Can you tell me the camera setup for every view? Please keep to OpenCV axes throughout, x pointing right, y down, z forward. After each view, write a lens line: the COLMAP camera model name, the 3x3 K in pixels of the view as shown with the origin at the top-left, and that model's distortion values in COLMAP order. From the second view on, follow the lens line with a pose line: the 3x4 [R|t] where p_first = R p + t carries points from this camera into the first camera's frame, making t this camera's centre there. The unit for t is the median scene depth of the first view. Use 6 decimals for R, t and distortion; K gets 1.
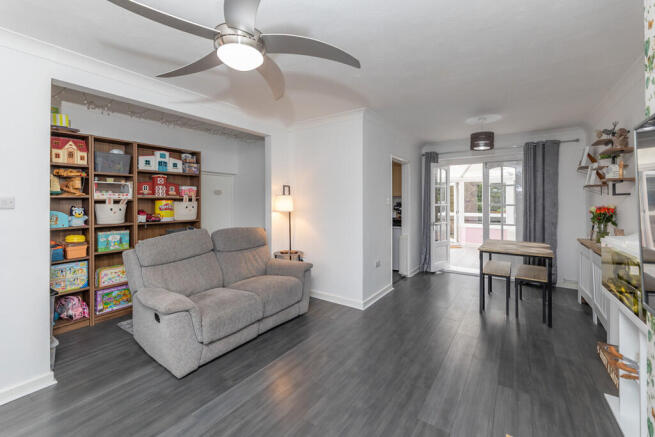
lens RADIAL K [[270.8, 0, 326.8], [0, 270.8, 203.3], [0, 0, 1]] dist [0.000767, 0.000034]
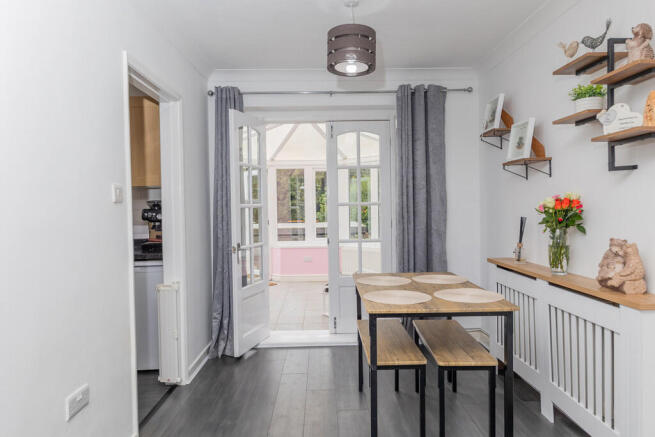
lens RADIAL K [[428.5, 0, 338.1], [0, 428.5, 216.8], [0, 0, 1]] dist [-0.003917, -0.001279]
pose [[0.795145, -0.026414, 0.605844, 0.101154], [0.019974, 0.999650, 0.017368, 0.015522], [-0.606090, -0.001709, 0.795394, 0.342907]]
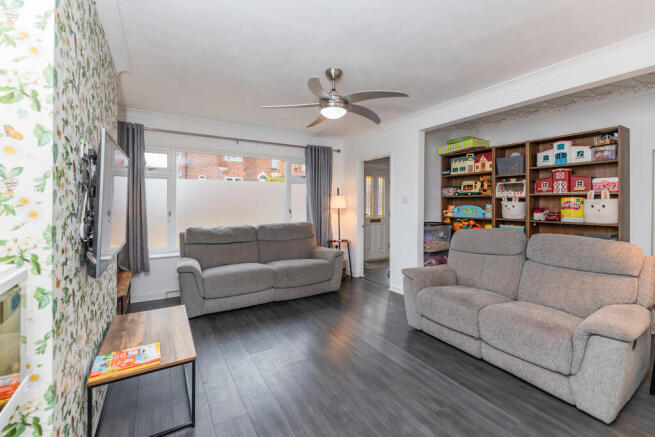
lens RADIAL K [[268.6, 0, 331.0], [0, 268.6, 215.4], [0, 0, 1]] dist [-0.000085, -0.000041]
pose [[-0.370514, 0.055013, -0.927196, 0.835218], [0.001166, 0.998271, 0.058765, -0.008489], [0.928826, 0.020692, -0.369938, 1.080766]]
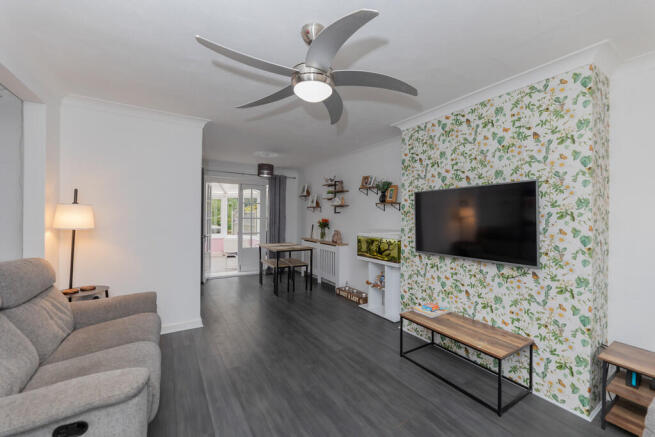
lens RADIAL K [[268.6, 0, 331.0], [0, 268.6, 215.4], [0, 0, 1]] dist [-0.000085, -0.000041]
pose [[0.394199, 0.005370, 0.919010, -0.373447], [-0.004781, 0.999981, -0.003793, -0.002780], [-0.919013, -0.002899, 0.394217, 0.127905]]
